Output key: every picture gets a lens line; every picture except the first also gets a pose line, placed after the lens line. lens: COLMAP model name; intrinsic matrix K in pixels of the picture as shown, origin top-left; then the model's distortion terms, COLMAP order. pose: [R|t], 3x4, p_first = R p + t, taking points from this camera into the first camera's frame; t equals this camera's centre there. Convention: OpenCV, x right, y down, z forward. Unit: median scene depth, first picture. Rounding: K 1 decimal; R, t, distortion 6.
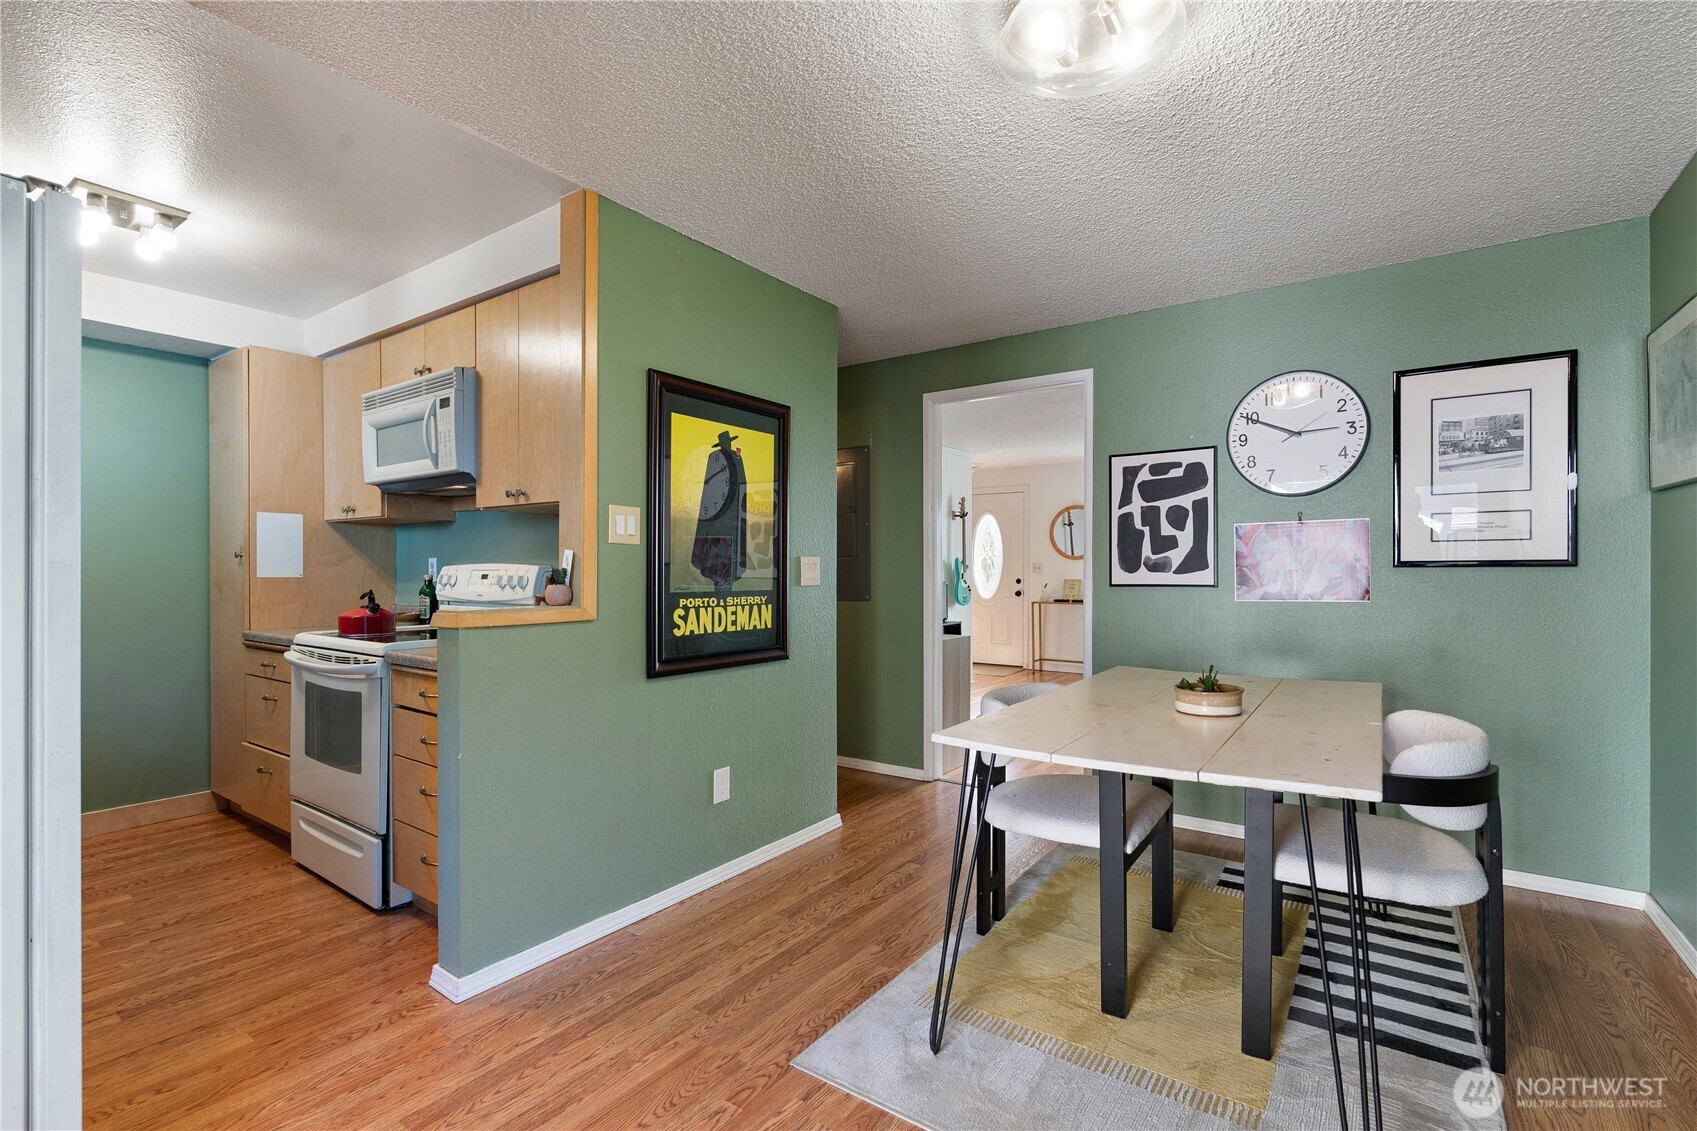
lens RADIAL K [[770.6, 0, 845.8], [0, 770.6, 568.9], [0, 0, 1]] dist [-0.004880, -0.000021]
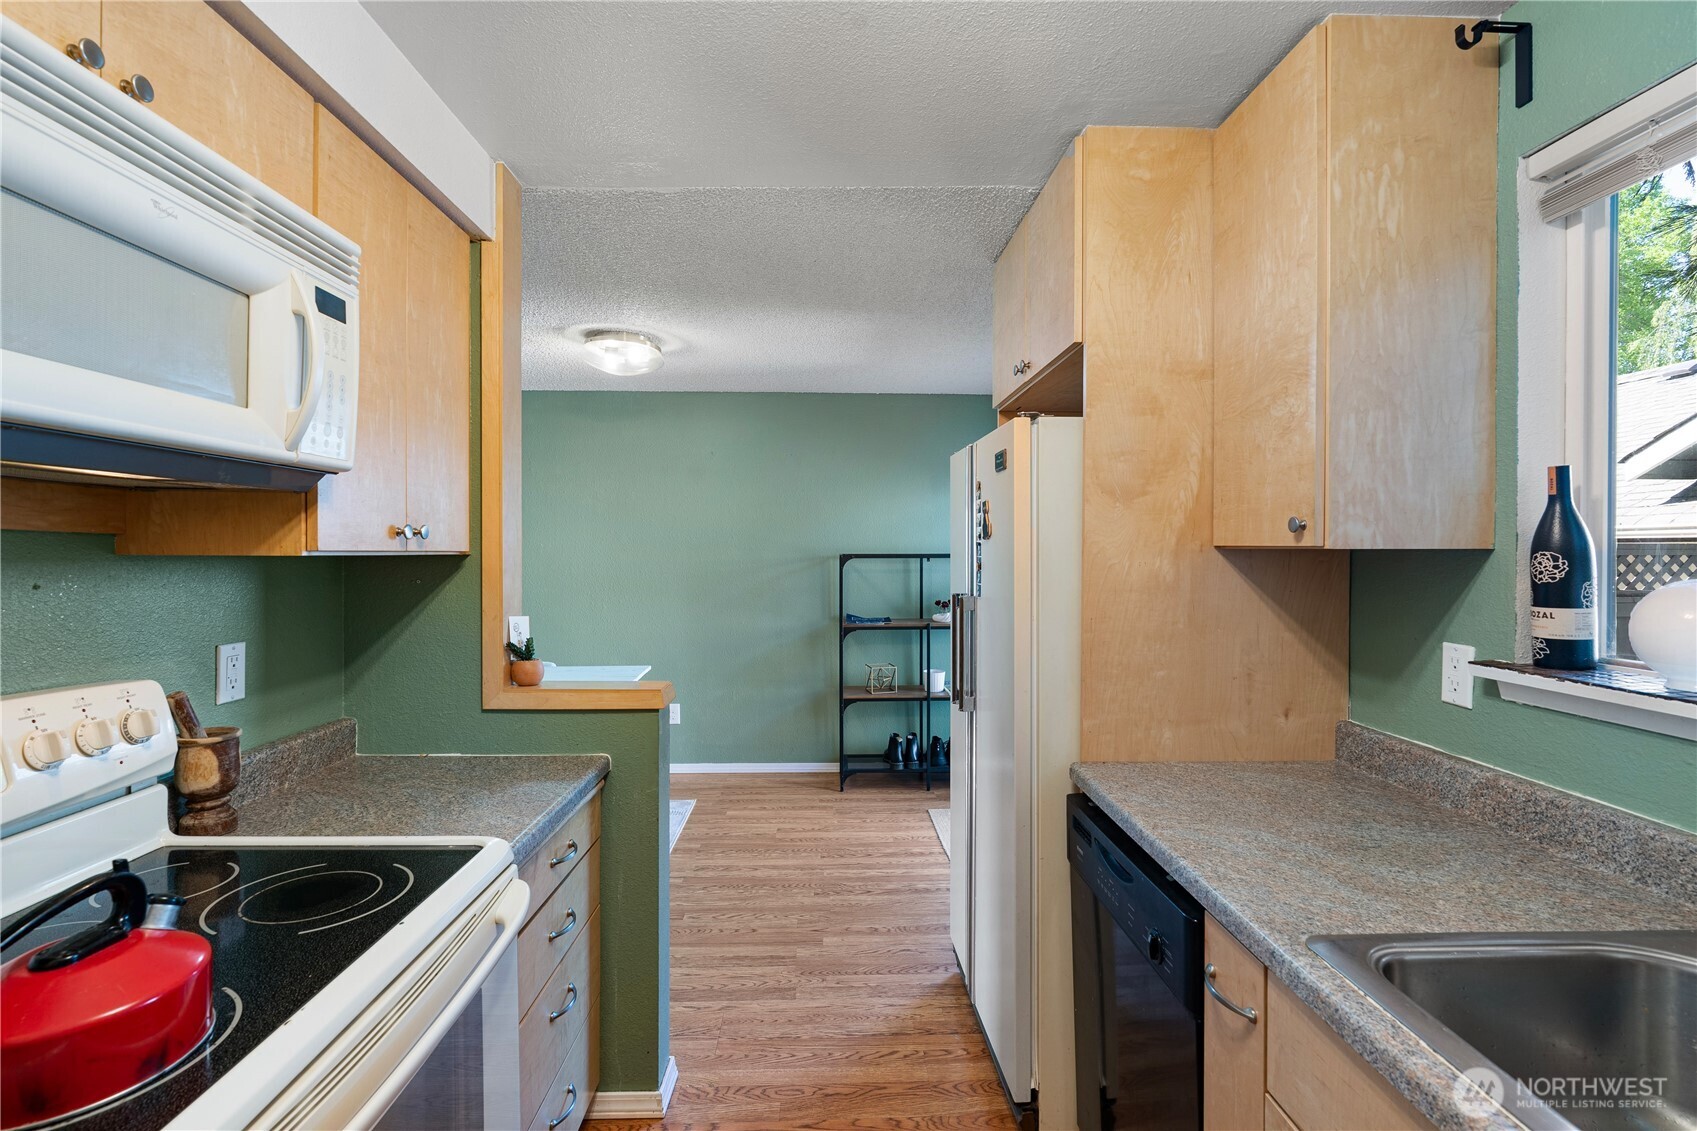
lens RADIAL K [[770.6, 0, 845.8], [0, 770.6, 568.9], [0, 0, 1]] dist [-0.004880, -0.000021]
pose [[-0.602429, -0.022017, 0.797869, -0.853520], [-0.005316, 0.999708, 0.023574, -0.068683], [-0.798155, 0.009960, -0.602370, 0.854322]]
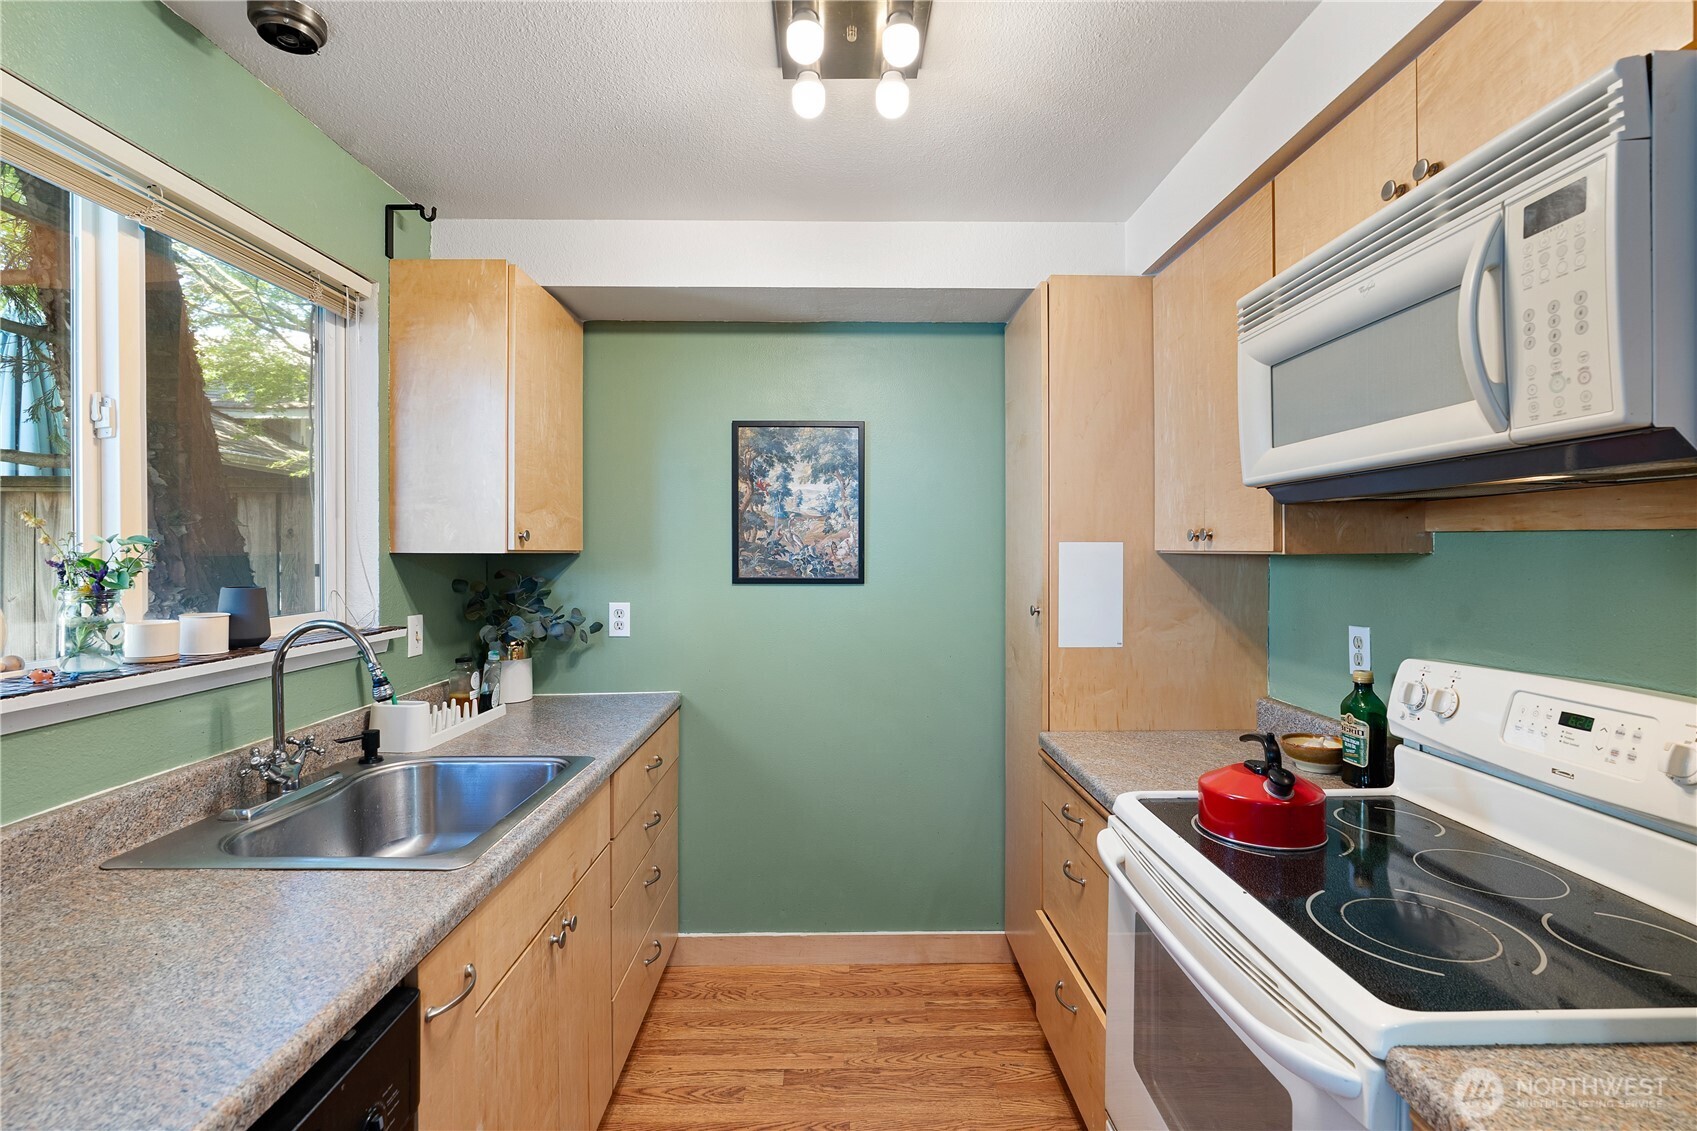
lens RADIAL K [[770.6, 0, 845.8], [0, 770.6, 568.9], [0, 0, 1]] dist [-0.004880, -0.000021]
pose [[0.593077, 0.015600, -0.804994, -0.373286], [0.002926, 0.999764, 0.021531, -0.067719], [0.805140, -0.015125, 0.592892, 0.500051]]
